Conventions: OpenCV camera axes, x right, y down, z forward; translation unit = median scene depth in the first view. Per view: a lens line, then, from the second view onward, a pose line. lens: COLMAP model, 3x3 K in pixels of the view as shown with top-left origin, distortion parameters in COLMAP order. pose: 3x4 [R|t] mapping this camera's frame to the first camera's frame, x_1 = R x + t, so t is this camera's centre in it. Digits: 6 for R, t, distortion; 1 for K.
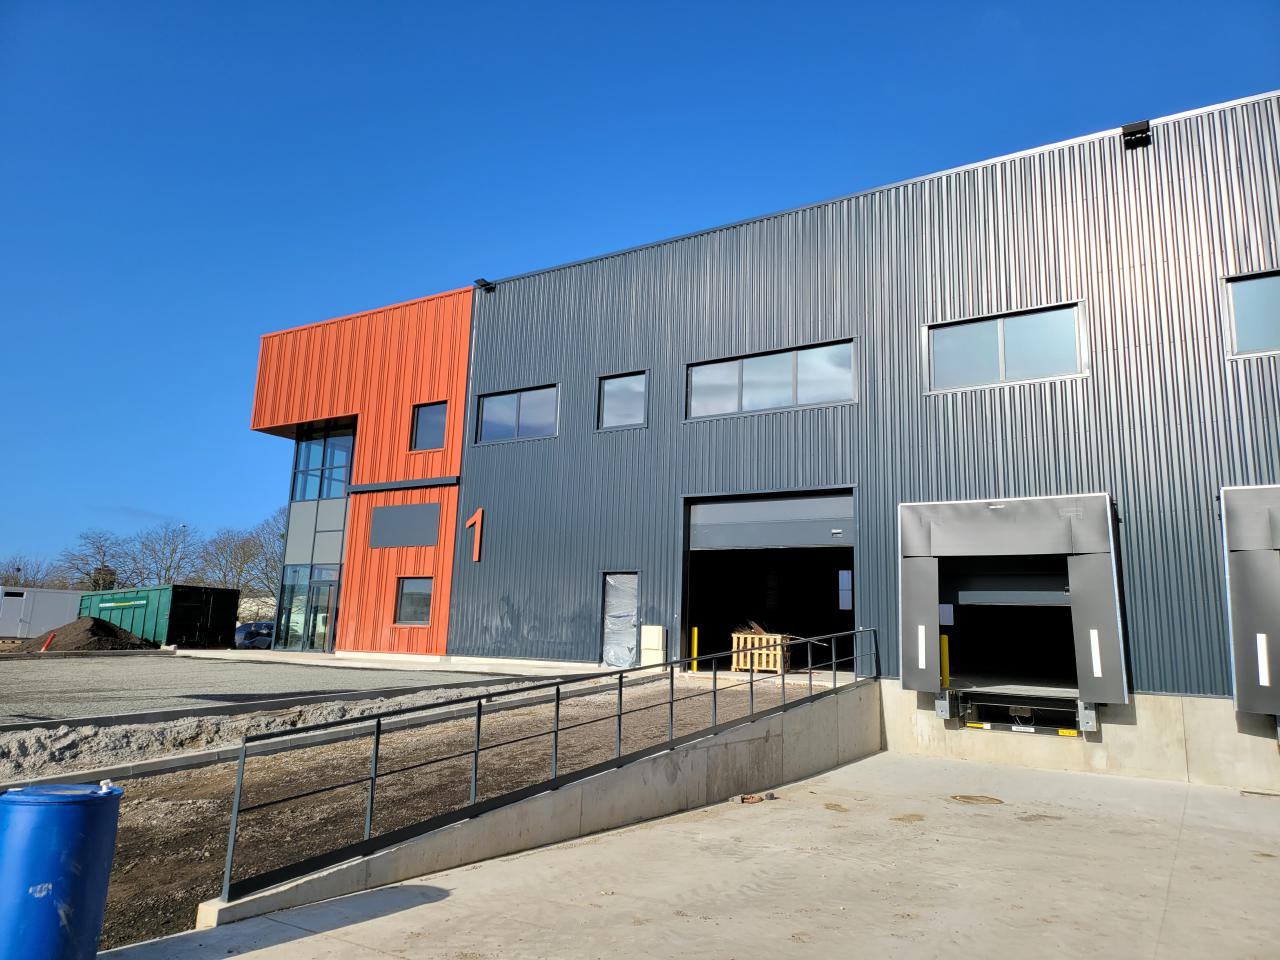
lens RADIAL K [[888.8, 0, 640.0], [0, 888.8, 480.0], [0, 0, 1]] dist [0.077834, -0.085284]
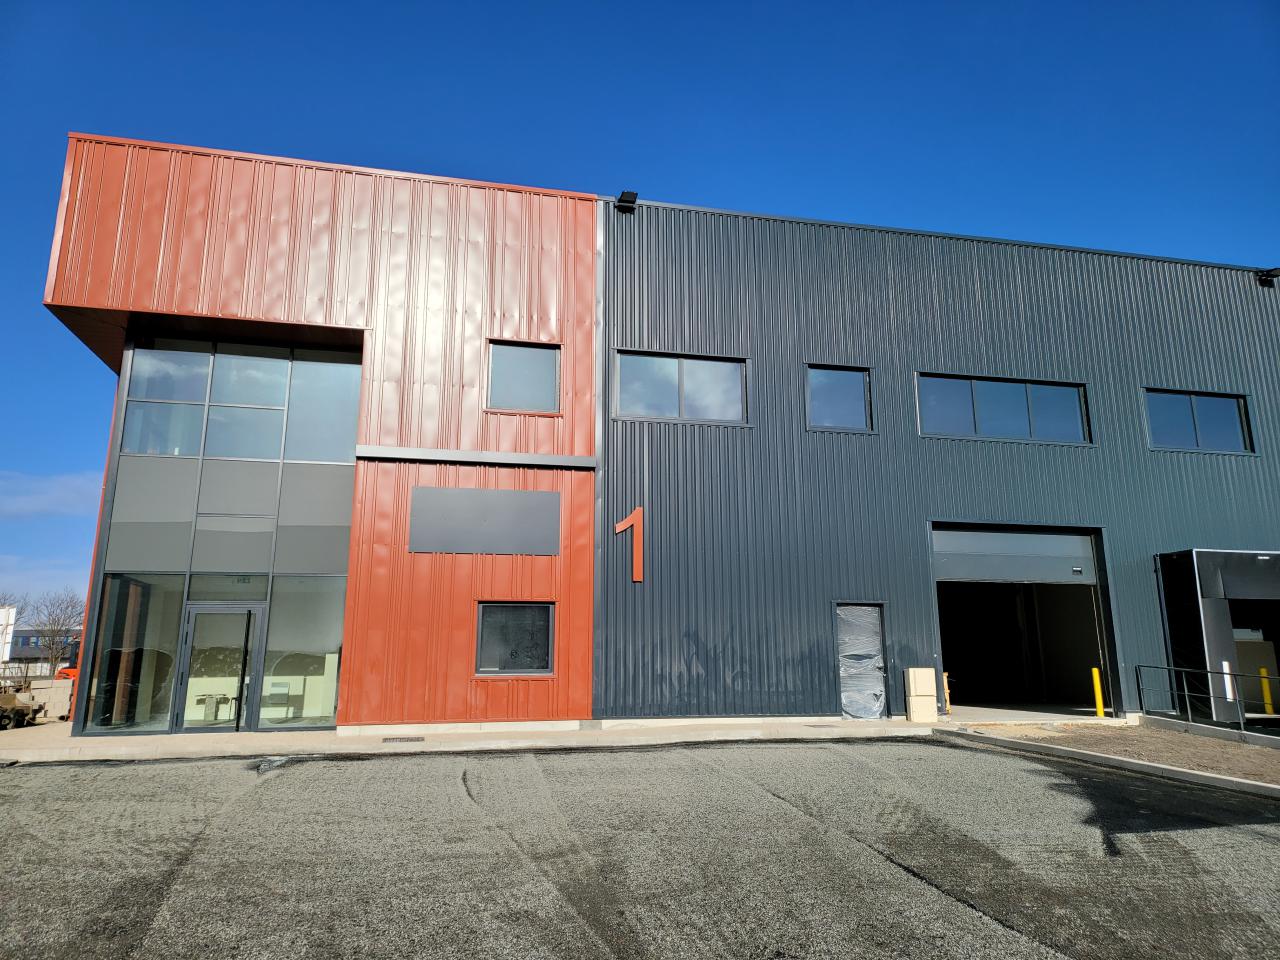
lens RADIAL K [[888.8, 0, 640.0], [0, 888.8, 480.0], [0, 0, 1]] dist [0.077834, -0.085284]
pose [[0.705470, 0.104070, 0.701058, -0.930240], [-0.099416, 0.993911, -0.047502, 0.058799], [-0.701733, -0.036185, 0.711521, 0.667748]]
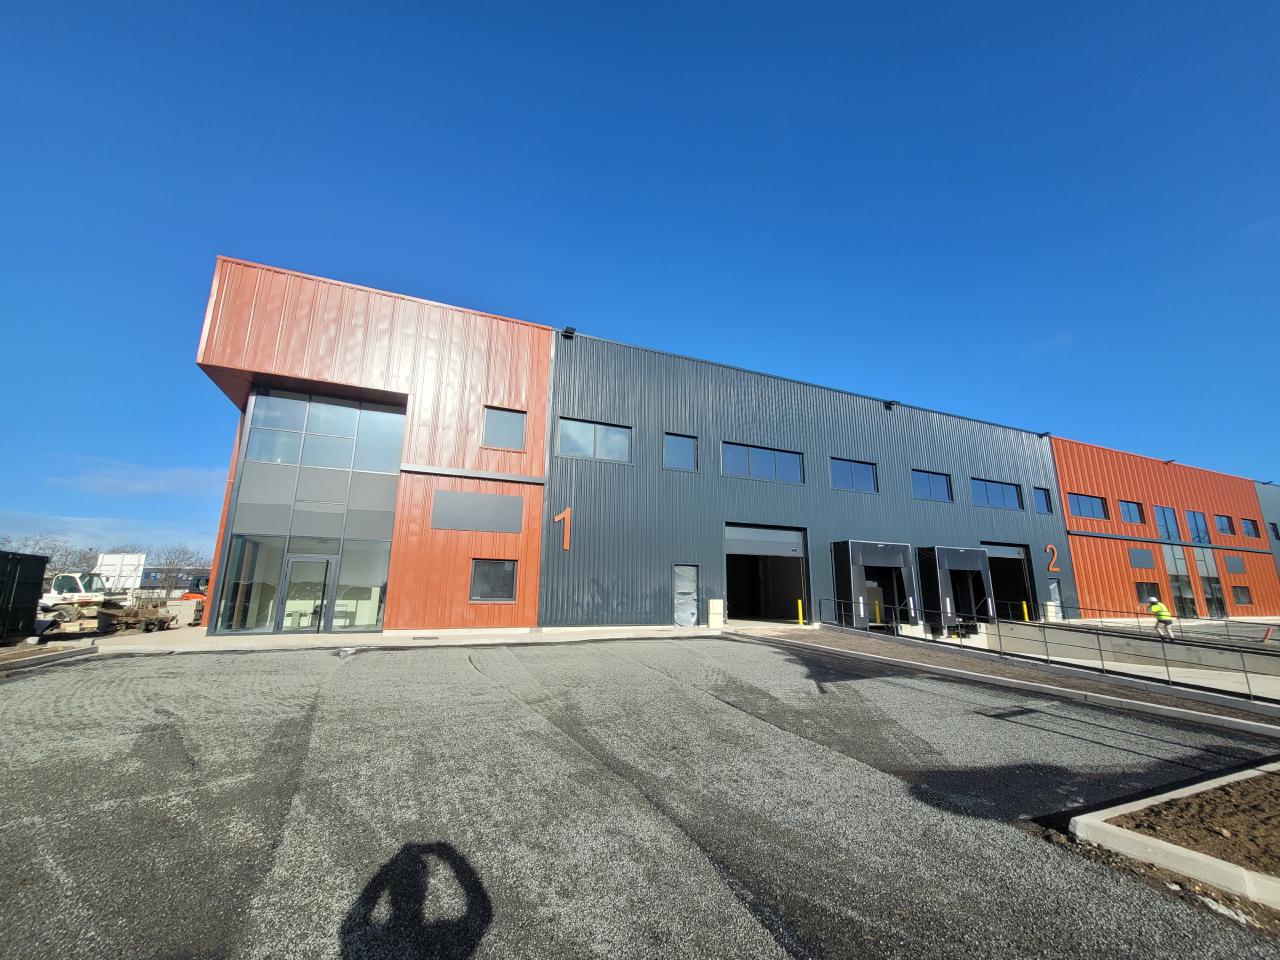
lens RADIAL K [[508.1, 0, 639.2], [0, 508.1, 501.3], [0, 0, 1]] dist [0.000036, -0.000090]
pose [[0.566202, 0.119815, 0.815512, -0.965312], [-0.136351, 0.989363, -0.050690, 0.061547], [-0.812911, -0.082495, 0.576516, 0.688716]]
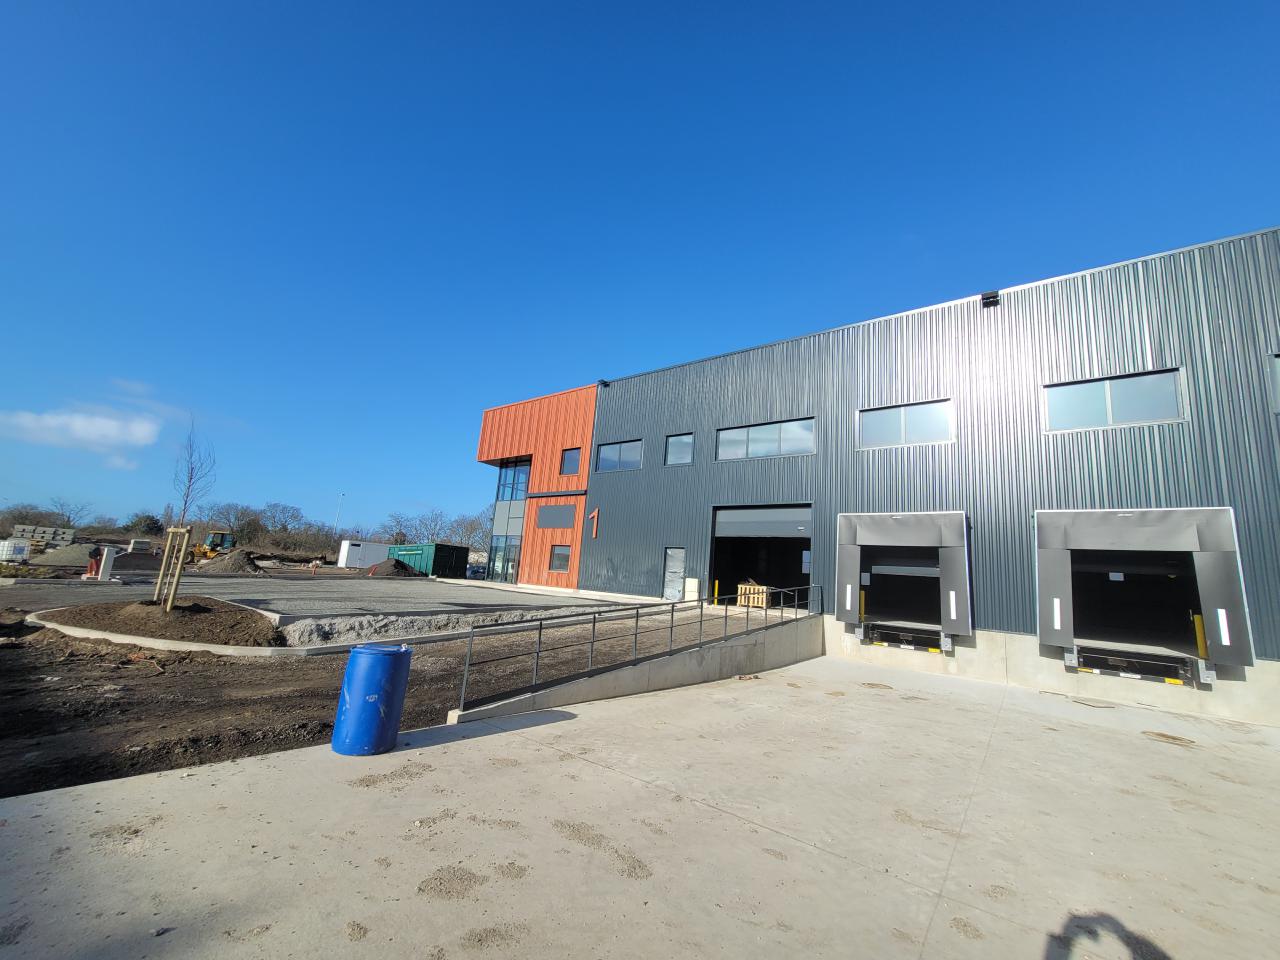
lens RADIAL K [[508.1, 0, 639.2], [0, 508.1, 501.3], [0, 0, 1]] dist [0.000036, -0.000090]
pose [[0.994987, 0.031733, -0.094837, 0.000584], [-0.030308, 0.999406, 0.016421, -0.001644], [0.095301, -0.013464, 0.995357, -0.008176]]
